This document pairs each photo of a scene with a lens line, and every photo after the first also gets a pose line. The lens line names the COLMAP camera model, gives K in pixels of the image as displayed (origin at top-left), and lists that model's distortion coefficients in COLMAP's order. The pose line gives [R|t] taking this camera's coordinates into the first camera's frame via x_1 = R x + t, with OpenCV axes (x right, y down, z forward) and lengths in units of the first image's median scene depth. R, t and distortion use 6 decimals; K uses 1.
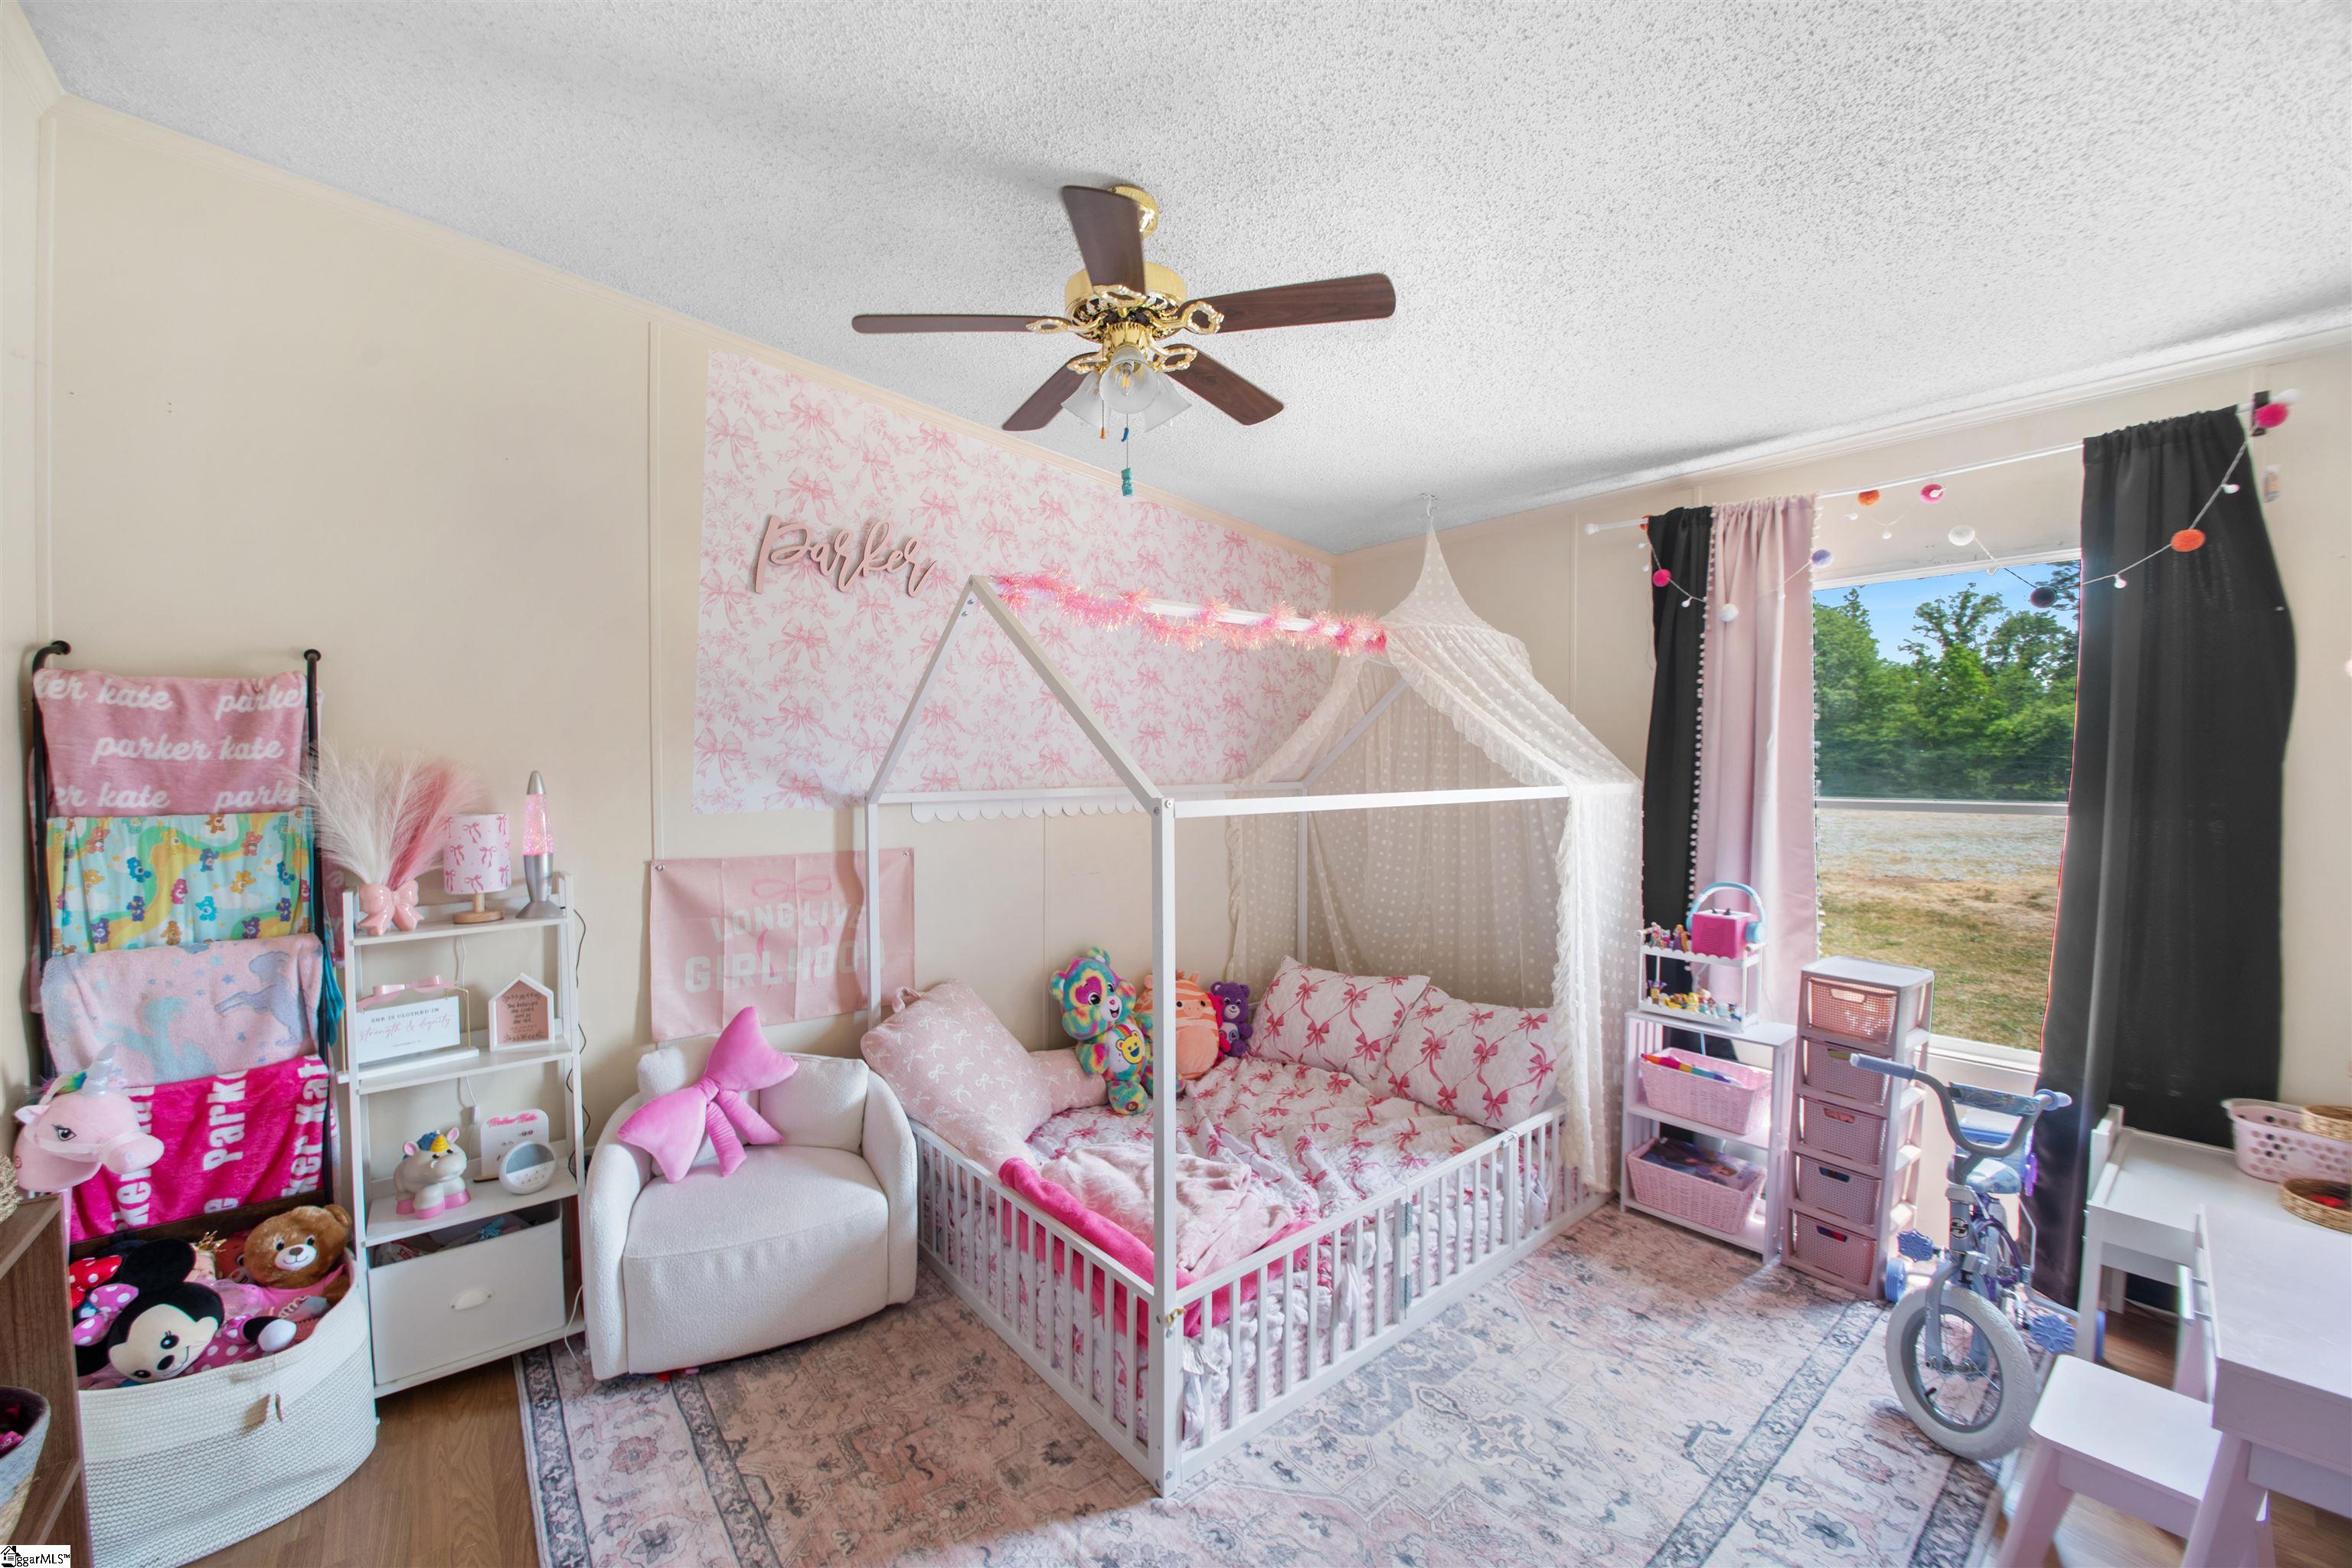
lens RADIAL K [[939.3, 0, 1176.0], [0, 939.3, 784.0], [0, 0, 1]] dist [0.000729, -0.015619]
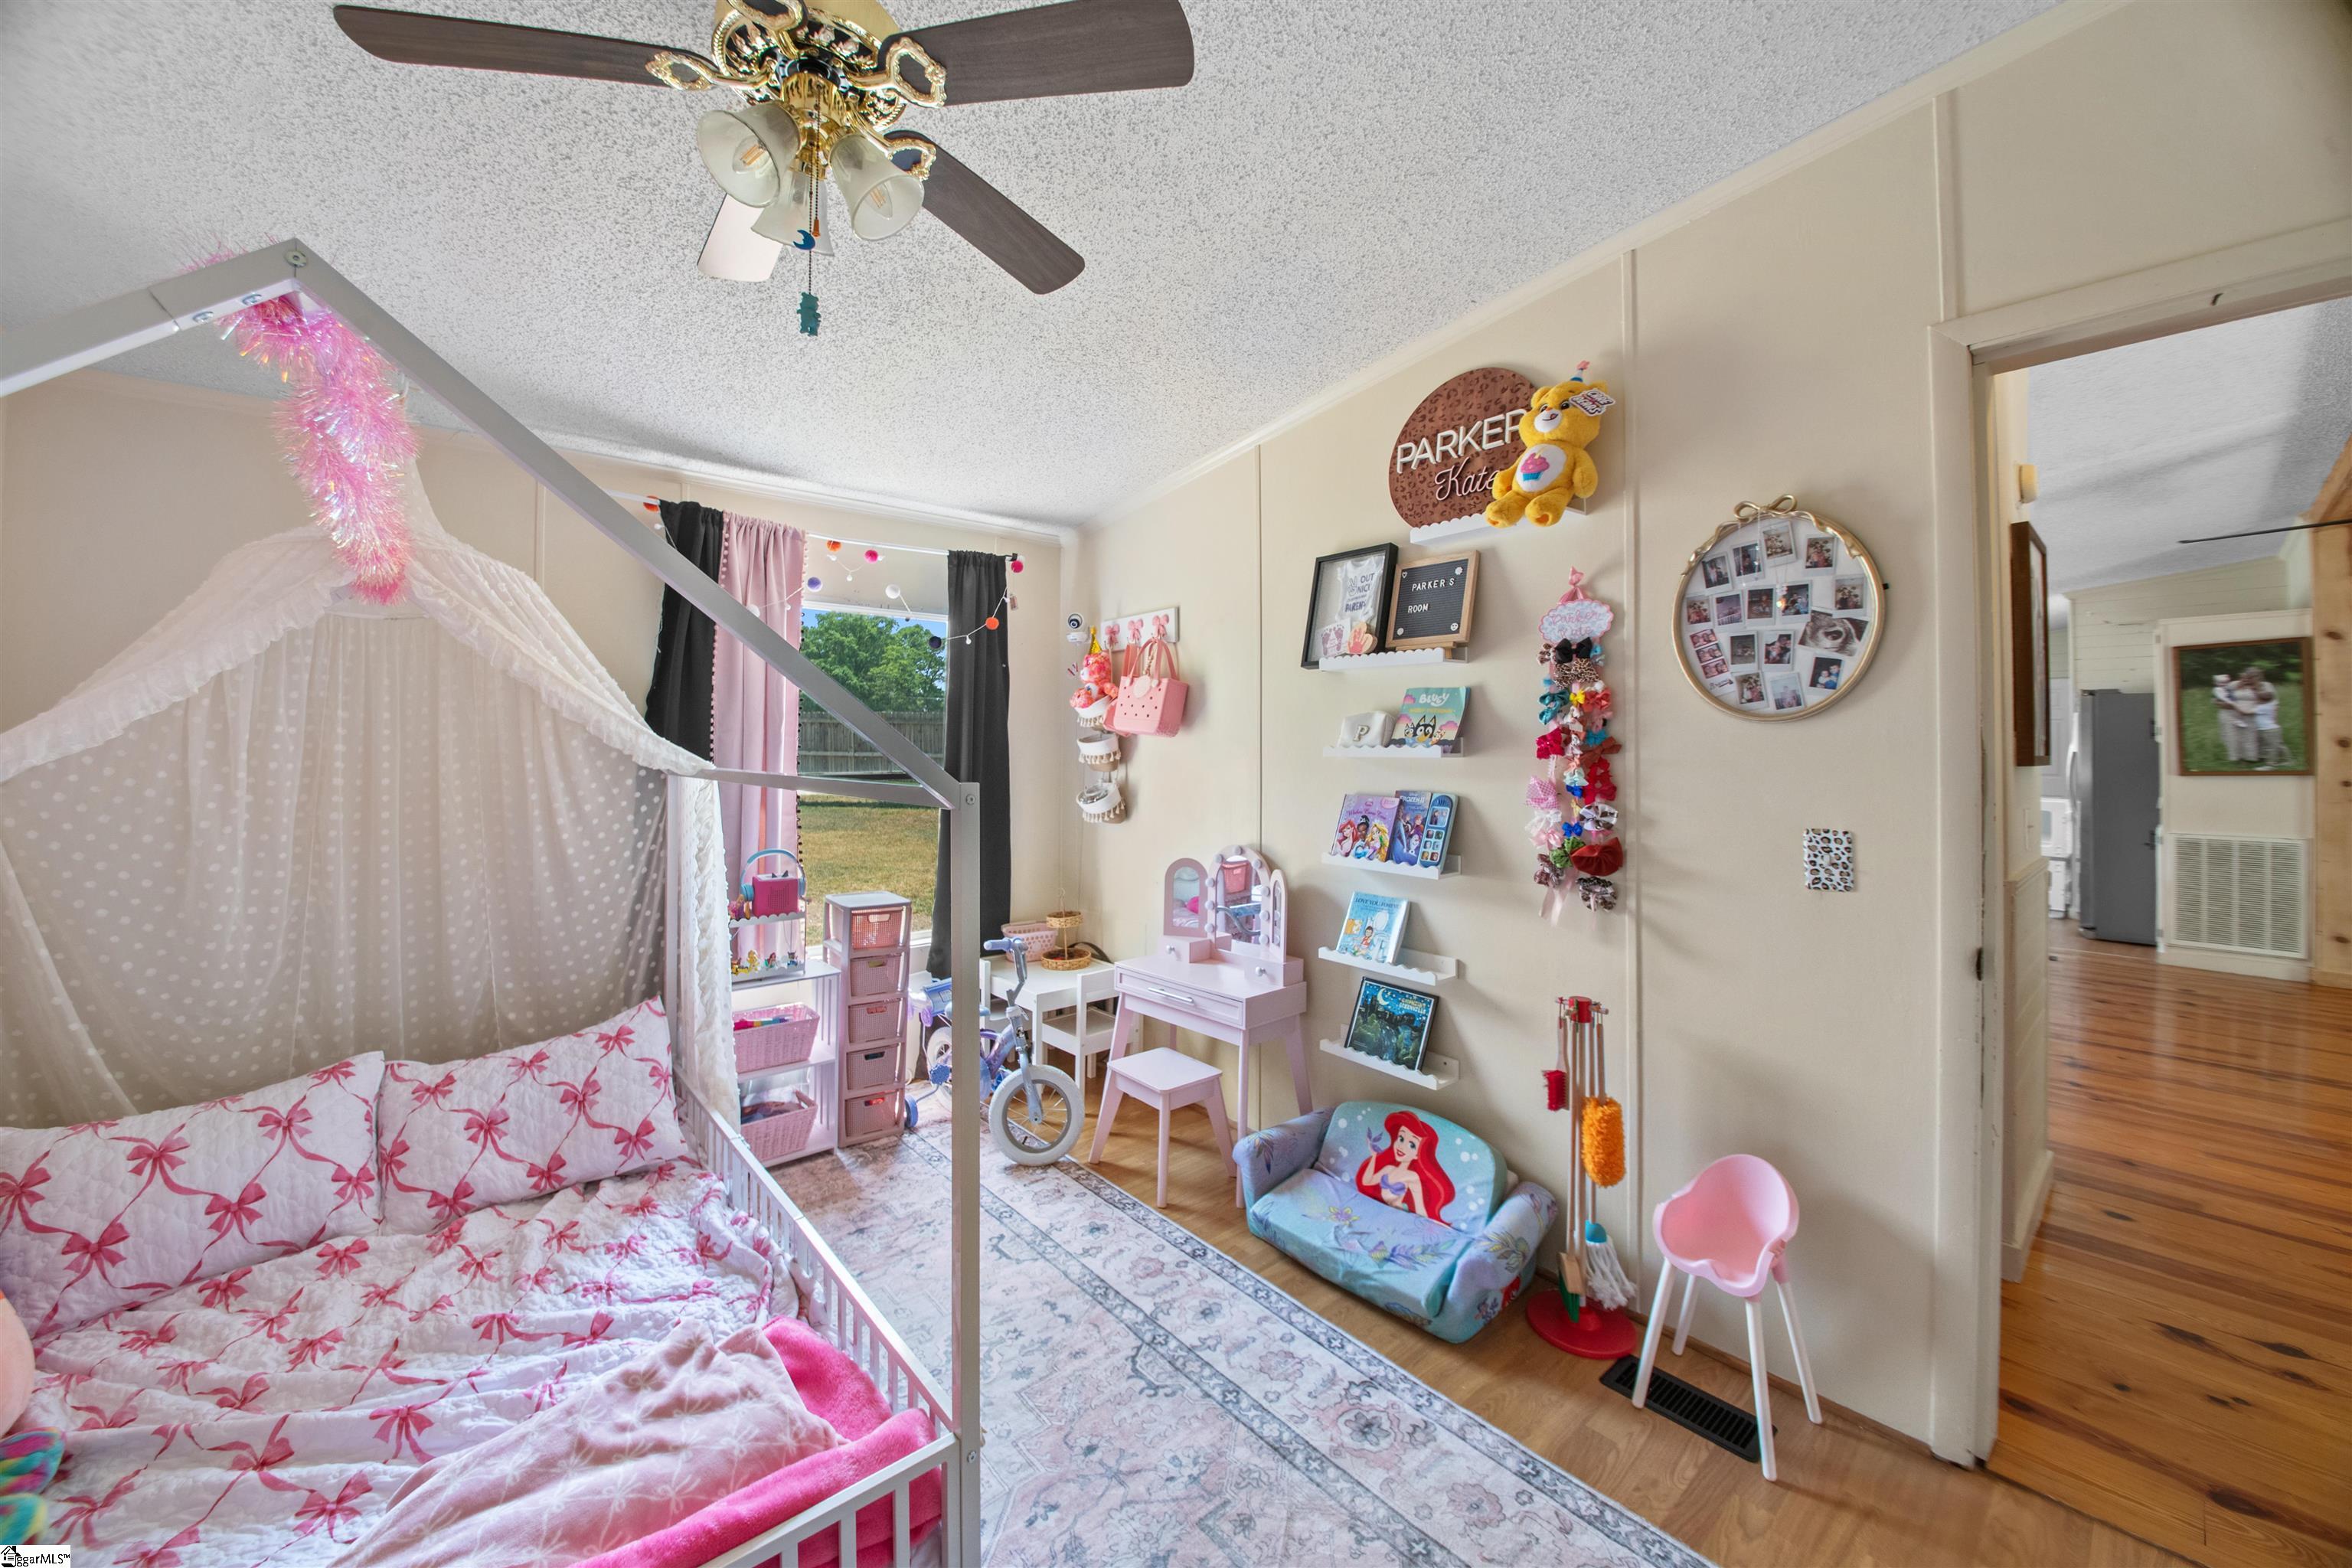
lens RADIAL K [[847.0, 0, 1174.1], [0, 847.0, 745.8], [0, 0, 1]] dist [-0.001175, -0.006972]
pose [[-0.014461, 0.006221, 0.999876, -0.463866], [0.022225, 0.999736, -0.005898, -0.004340], [-0.999648, 0.022137, -0.014595, 0.535516]]
